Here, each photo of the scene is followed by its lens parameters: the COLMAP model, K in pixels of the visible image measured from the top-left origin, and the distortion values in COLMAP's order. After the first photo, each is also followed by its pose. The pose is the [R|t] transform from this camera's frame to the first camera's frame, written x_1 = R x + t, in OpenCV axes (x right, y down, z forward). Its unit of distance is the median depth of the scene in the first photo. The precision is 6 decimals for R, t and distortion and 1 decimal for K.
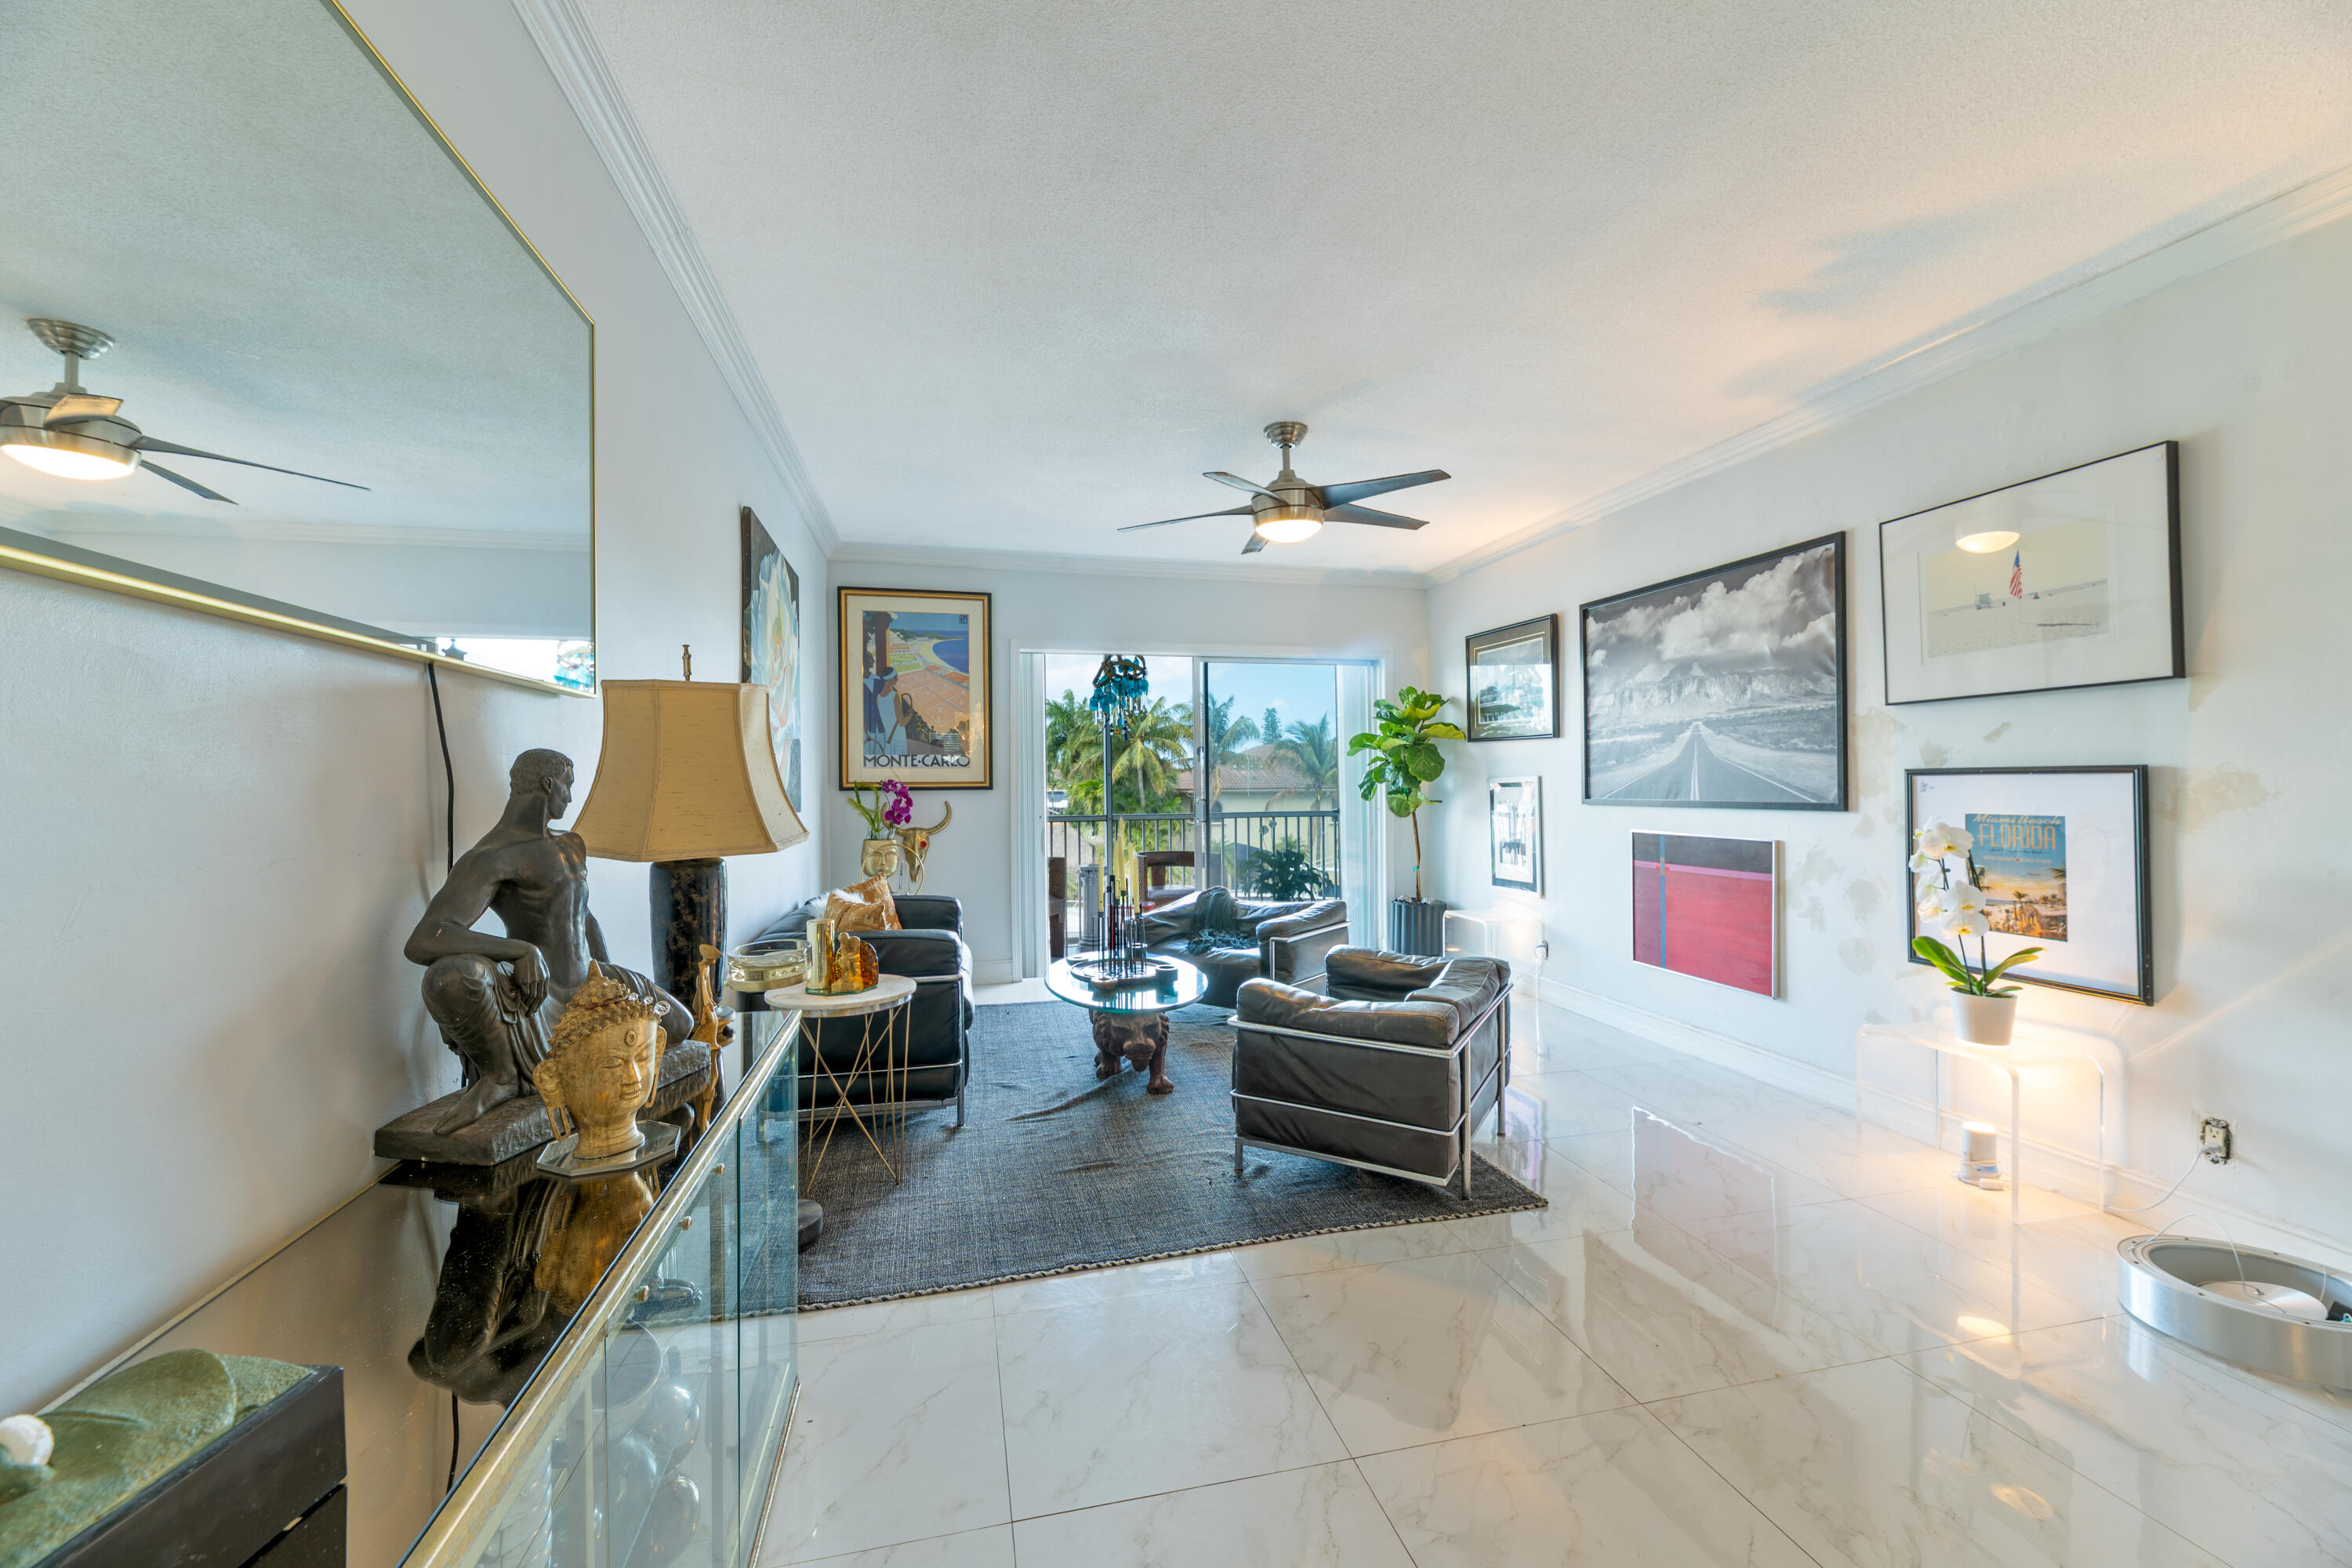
lens RADIAL K [[946.6, 0, 1182.6], [0, 946.6, 780.3], [0, 0, 1]] dist [-0.000988, -0.000211]
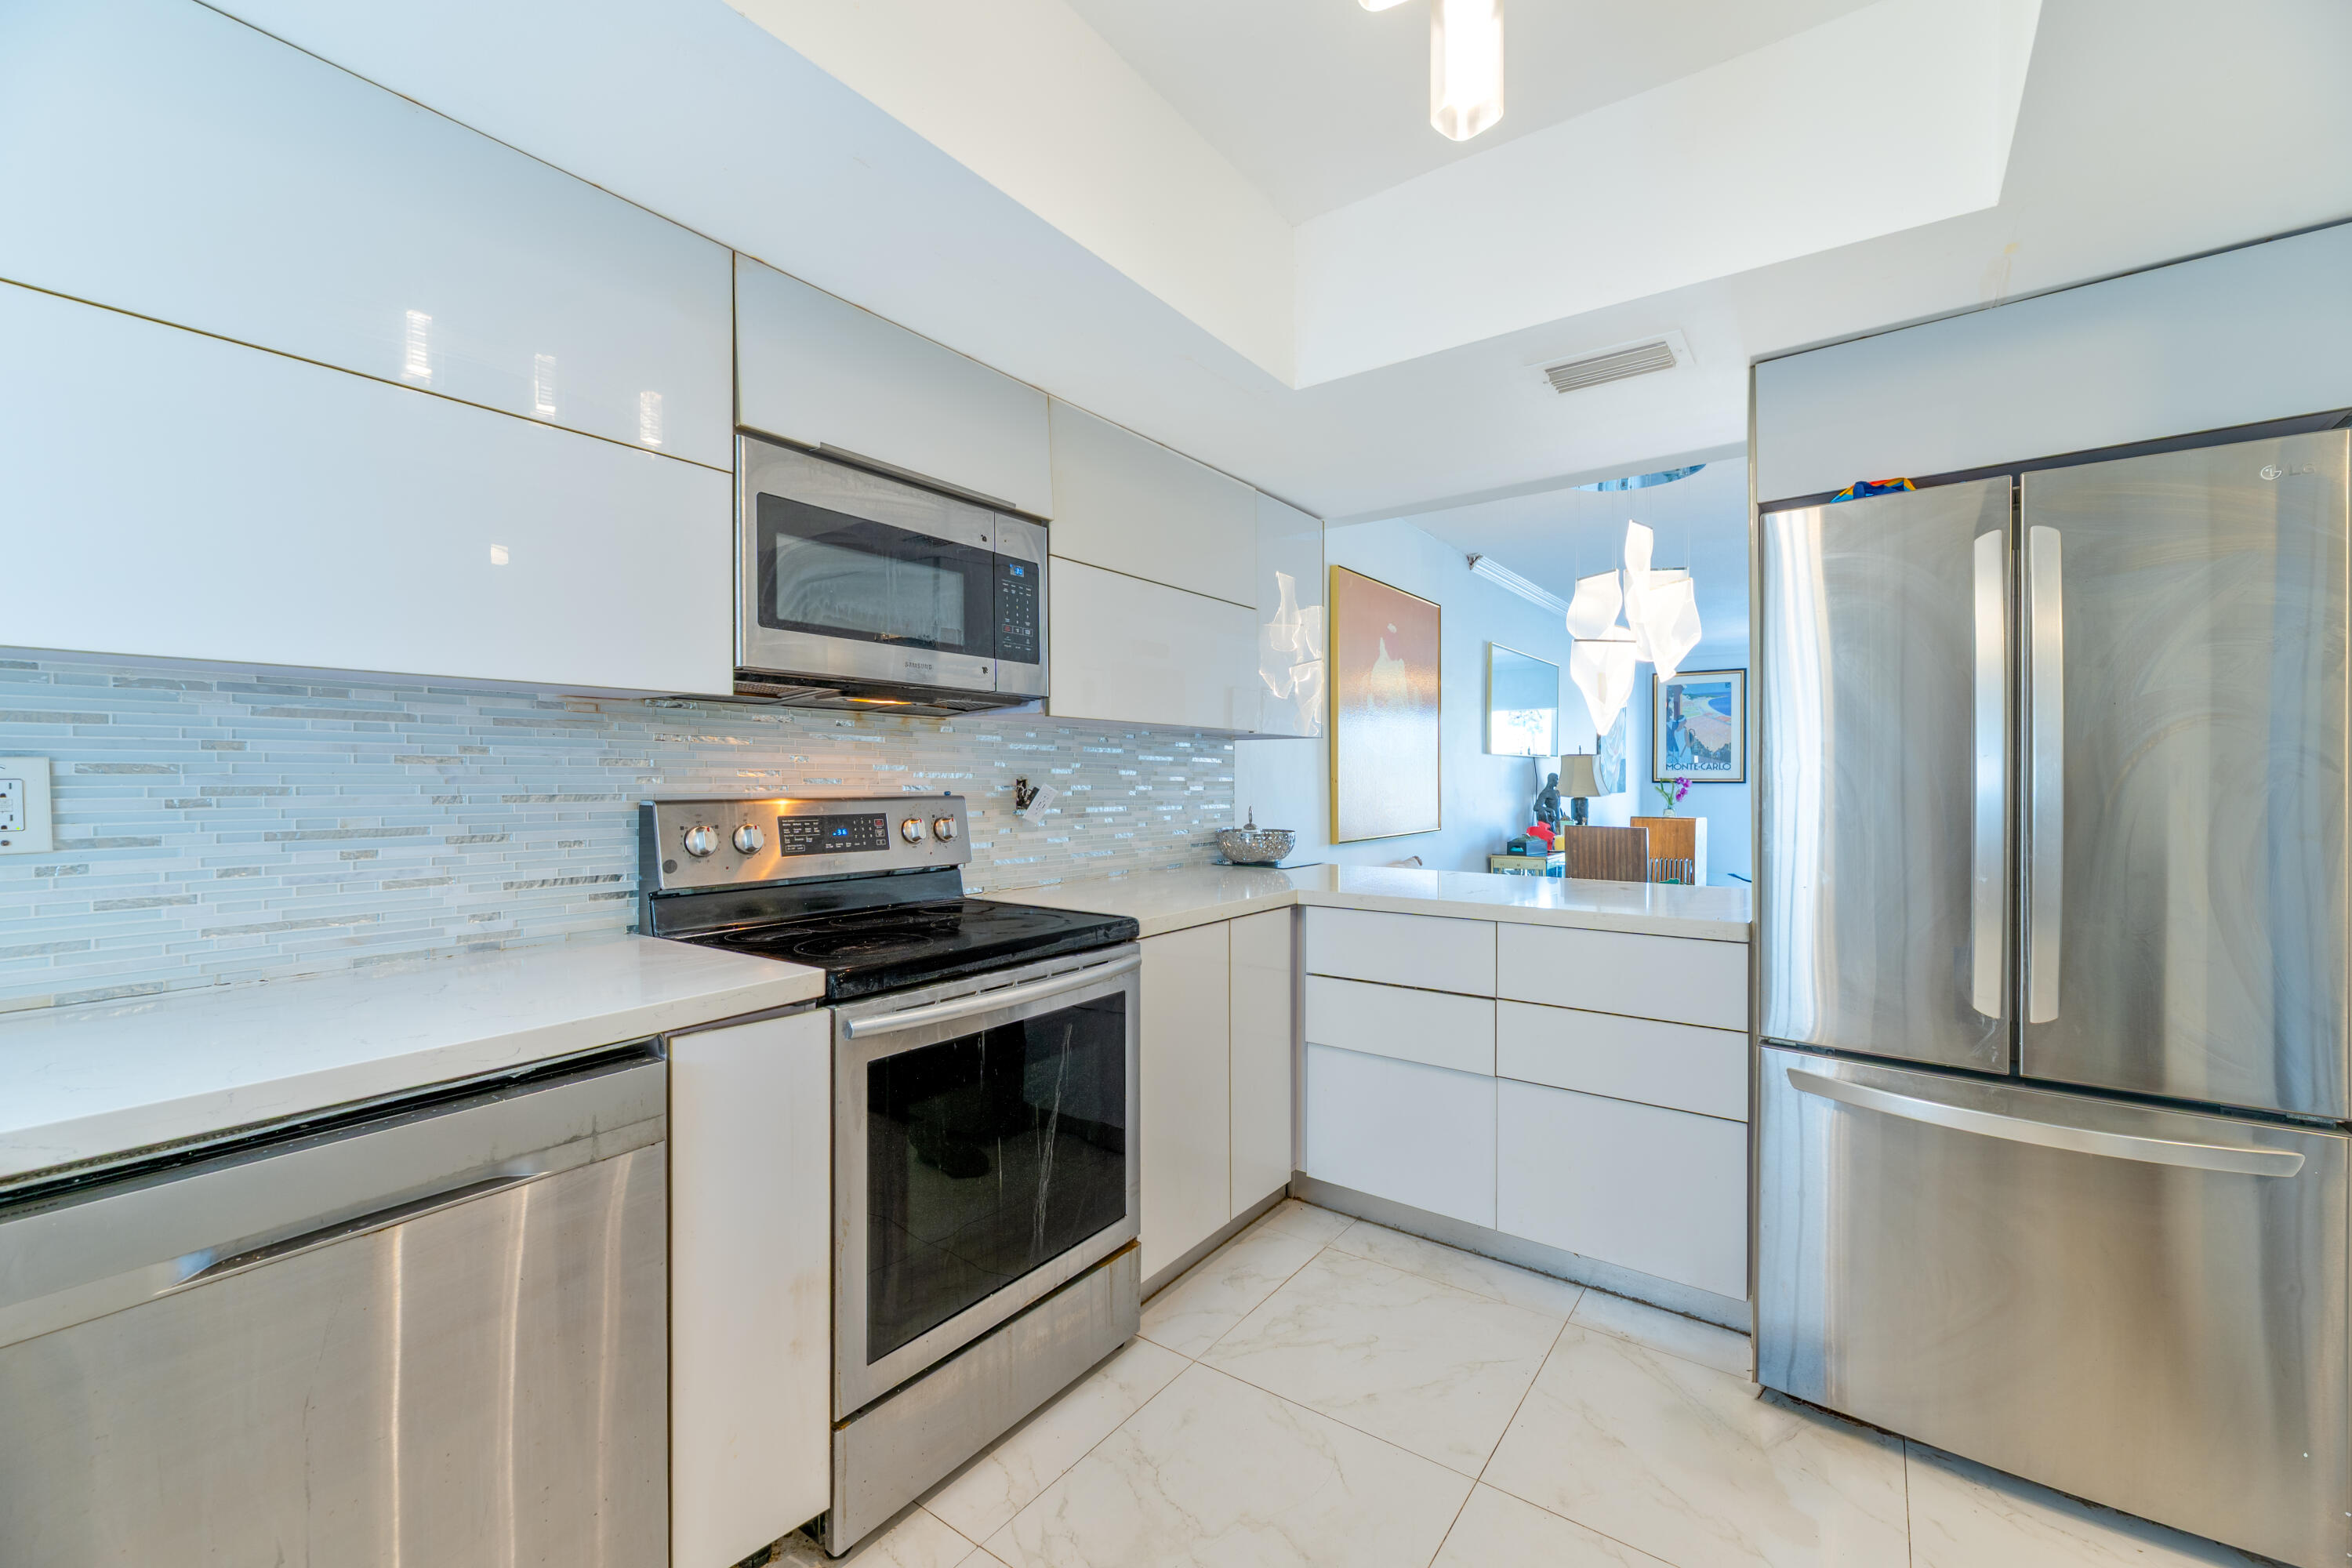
lens RADIAL K [[946.6, 0, 1178.6], [0, 946.6, 783.9], [0, 0, 1]] dist [-0.000988, -0.000211]
pose [[0.646347, 0.009384, -0.762986, 0.449559], [-0.002142, 0.999943, 0.010484, -0.004833], [0.763041, -0.005142, 0.646330, -0.902396]]
